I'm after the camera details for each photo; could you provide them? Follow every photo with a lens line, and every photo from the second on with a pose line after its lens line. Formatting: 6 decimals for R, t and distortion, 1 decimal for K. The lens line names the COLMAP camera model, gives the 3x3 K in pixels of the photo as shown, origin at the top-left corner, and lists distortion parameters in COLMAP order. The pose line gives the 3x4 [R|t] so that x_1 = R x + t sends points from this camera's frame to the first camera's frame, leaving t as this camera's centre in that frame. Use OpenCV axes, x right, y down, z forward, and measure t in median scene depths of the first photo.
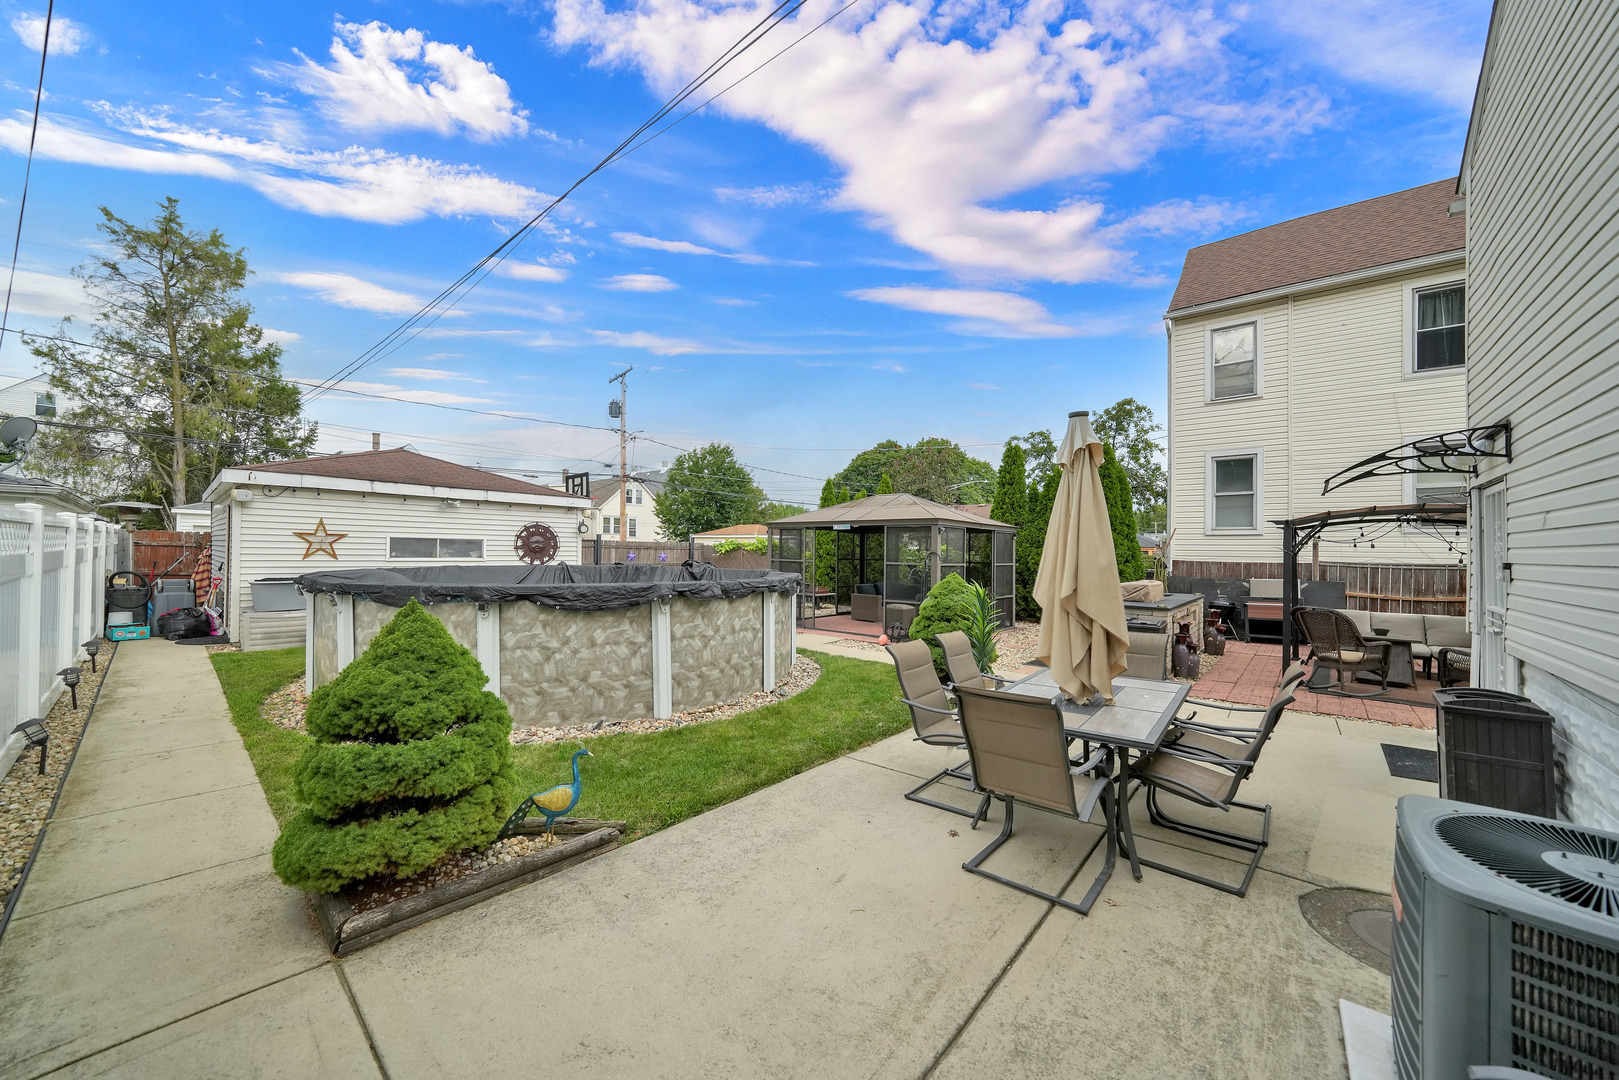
lens RADIAL K [[569.7, 0, 809.5], [0, 569.7, 540.0], [0, 0, 1]] dist [-0.020568, 0.000032]
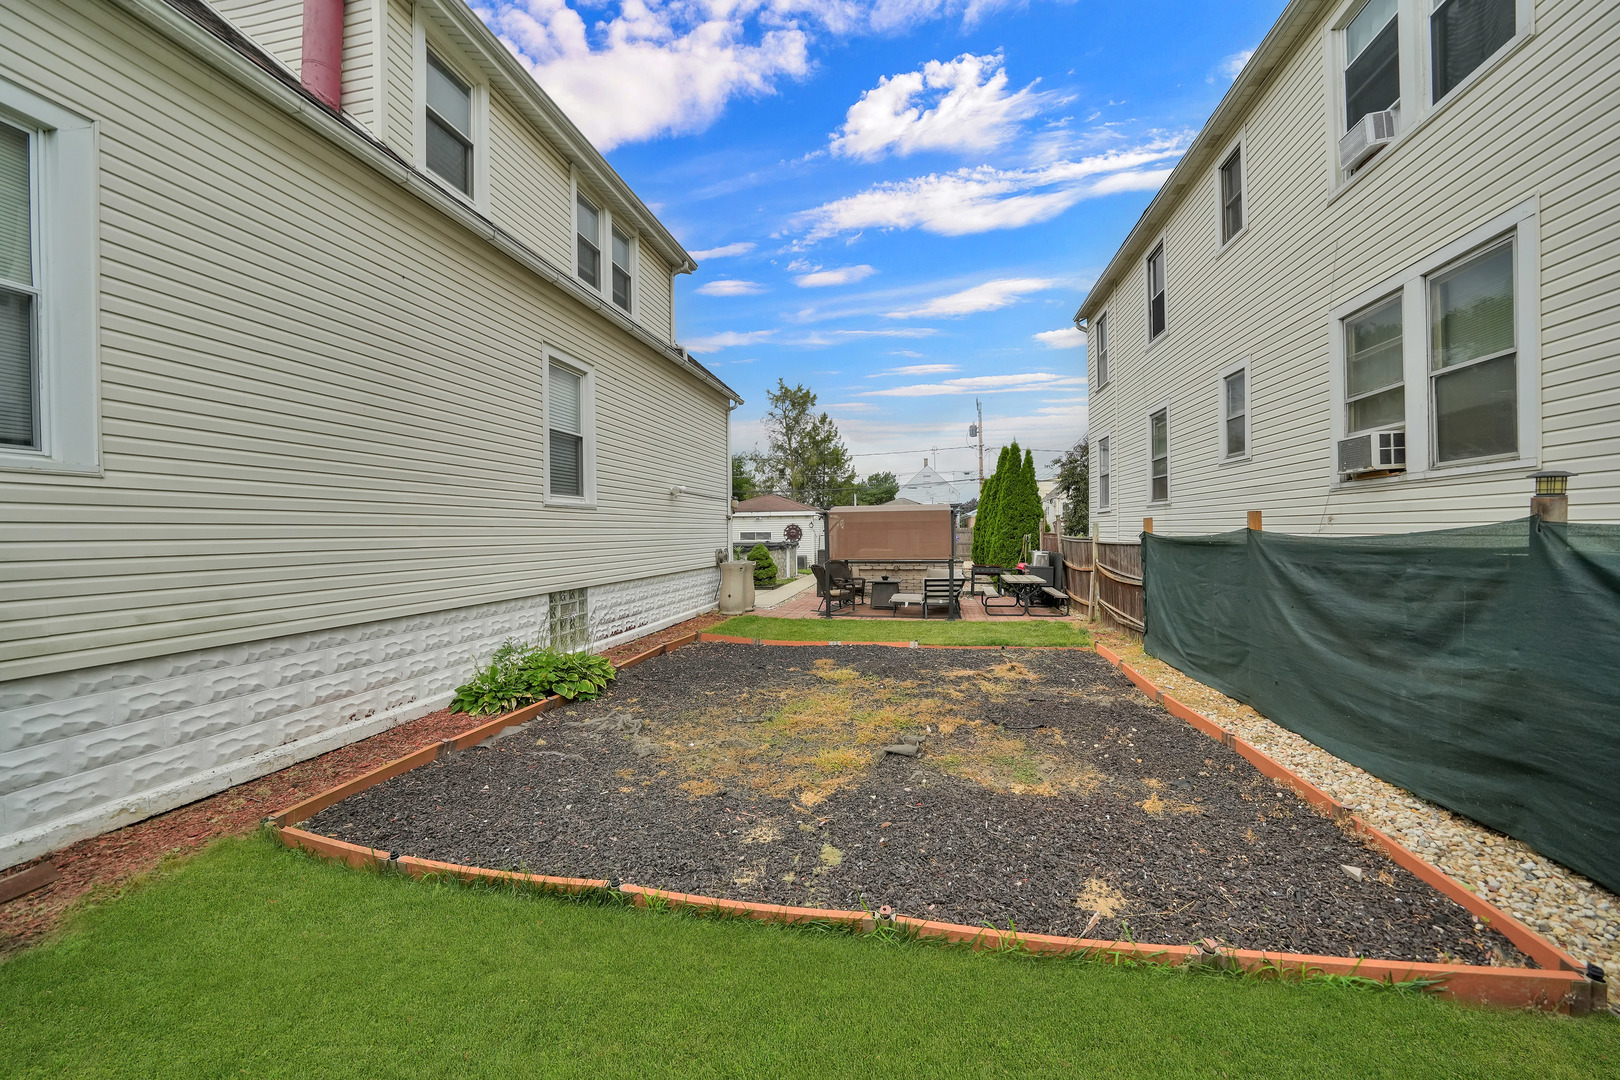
lens RADIAL K [[570.0, 0, 810.0], [0, 570.0, 540.0], [0, 0, 1]] dist [-0.020568, 0.000032]
pose [[0.484957, -0.012906, -0.874443, 0.829089], [0.035592, 0.999354, 0.004989, 0.013718], [0.873813, -0.033542, 0.485103, -0.020075]]
